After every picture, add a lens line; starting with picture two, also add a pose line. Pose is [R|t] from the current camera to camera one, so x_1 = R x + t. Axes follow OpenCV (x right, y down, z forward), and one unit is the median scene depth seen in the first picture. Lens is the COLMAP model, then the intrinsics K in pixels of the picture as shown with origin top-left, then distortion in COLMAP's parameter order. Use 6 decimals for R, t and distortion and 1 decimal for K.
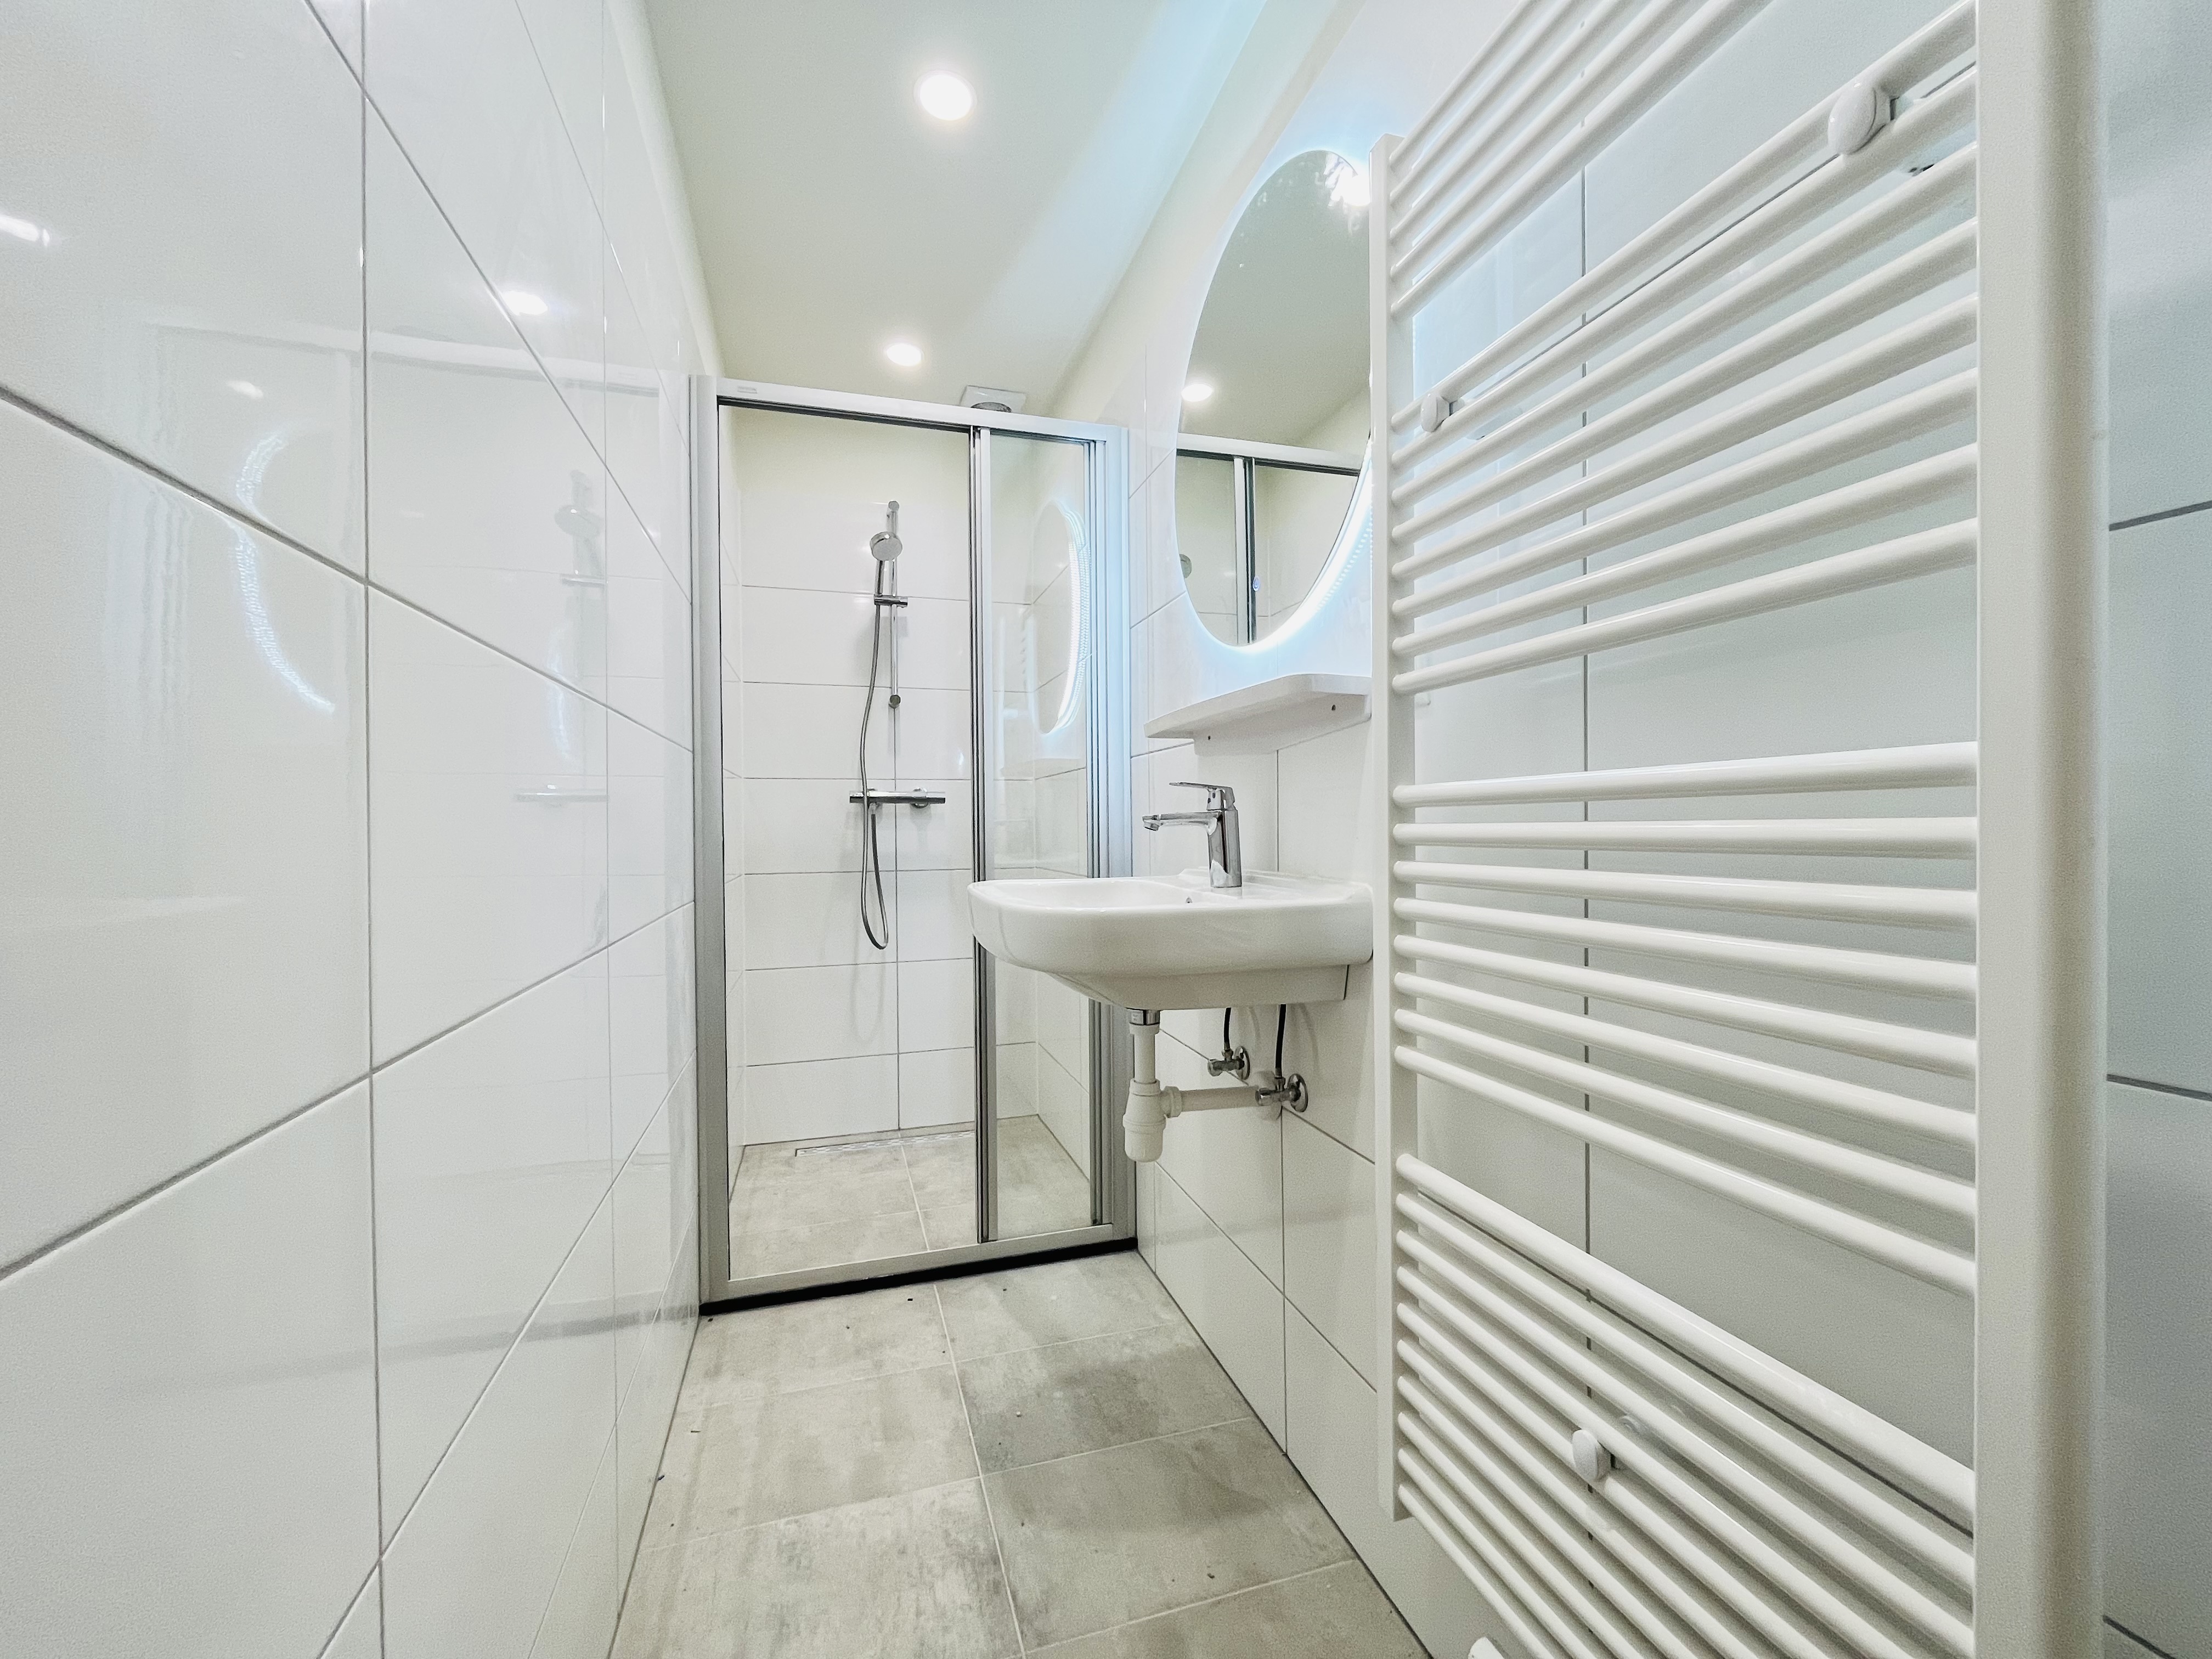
lens RADIAL K [[896.5, 0, 1106.3], [0, 896.5, 829.7], [0, 0, 1]] dist [-0.000468, -0.000503]
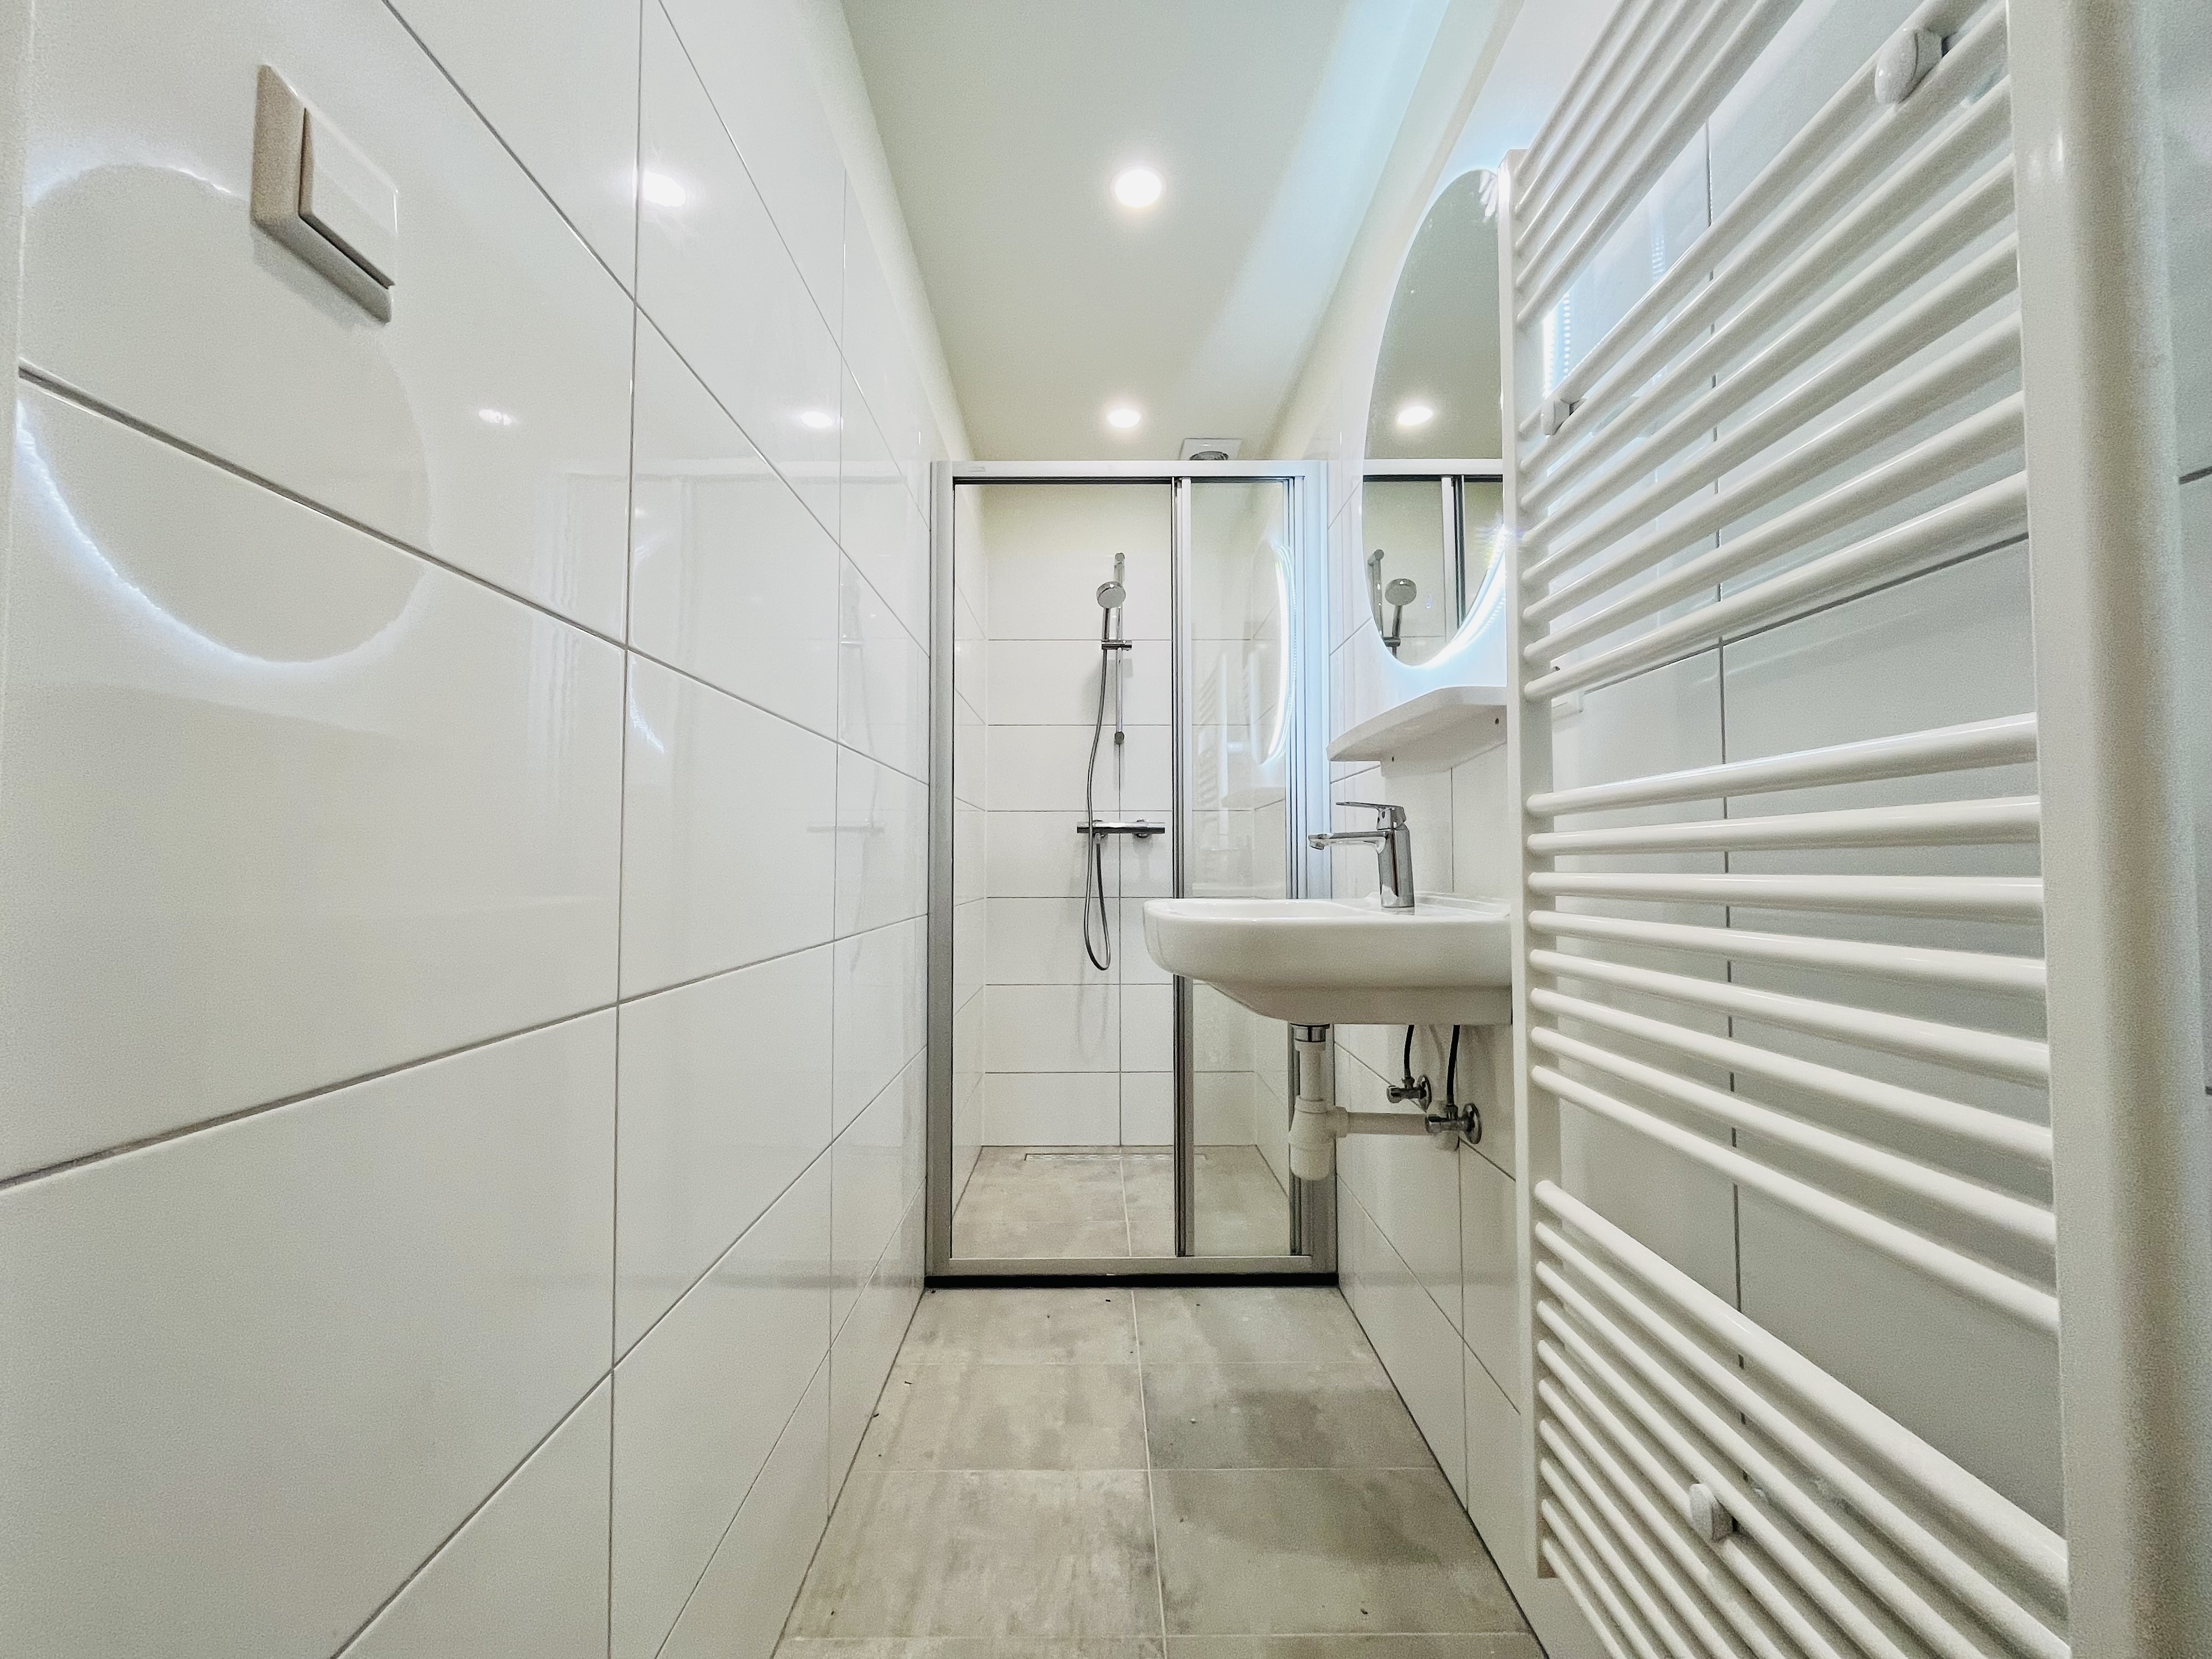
lens RADIAL K [[896.5, 0, 1104.5], [0, 896.5, 828.6], [0, 0, 1]] dist [-0.000468, -0.000503]
pose [[0.958715, -0.004252, -0.284338, 0.123129], [-0.008185, 0.999061, -0.042539, 0.025181], [0.284252, 0.043110, 0.957780, -0.048522]]
